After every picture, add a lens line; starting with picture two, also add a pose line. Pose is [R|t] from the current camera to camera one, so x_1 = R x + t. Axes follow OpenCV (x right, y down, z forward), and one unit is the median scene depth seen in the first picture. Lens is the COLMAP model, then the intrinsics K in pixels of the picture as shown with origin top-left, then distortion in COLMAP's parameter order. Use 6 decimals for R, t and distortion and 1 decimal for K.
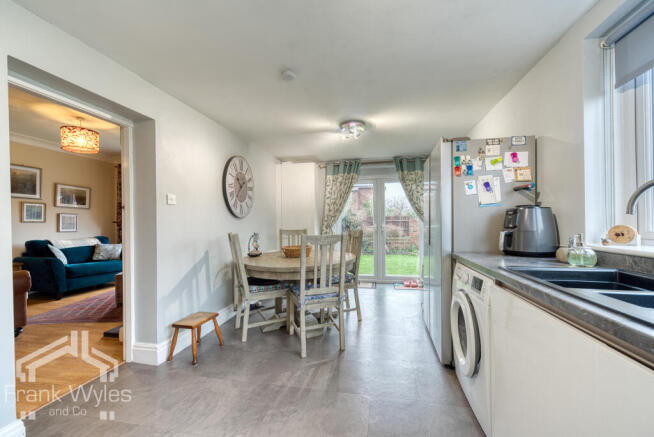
lens RADIAL K [[239.9, 0, 330.9], [0, 239.9, 220.8], [0, 0, 1]] dist [-0.000976, -0.000082]
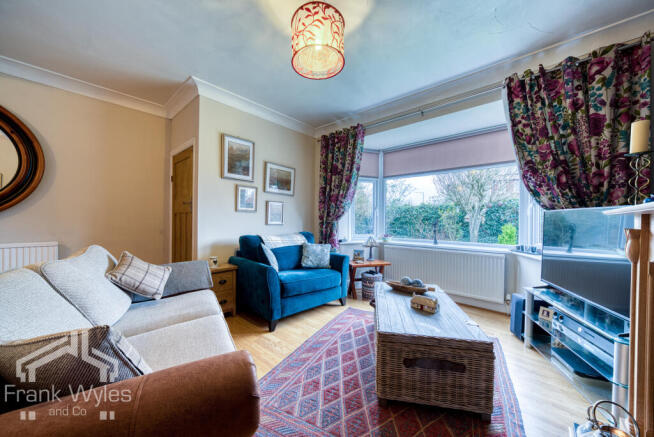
lens RADIAL K [[239.9, 0, 325.5], [0, 239.9, 219.2], [0, 0, 1]] dist [-0.000976, -0.000082]
pose [[0.851001, 0.025990, -0.524521, -0.579847], [-0.021272, 0.999661, 0.015022, 0.013808], [0.524734, -0.001626, 0.851265, 0.445634]]
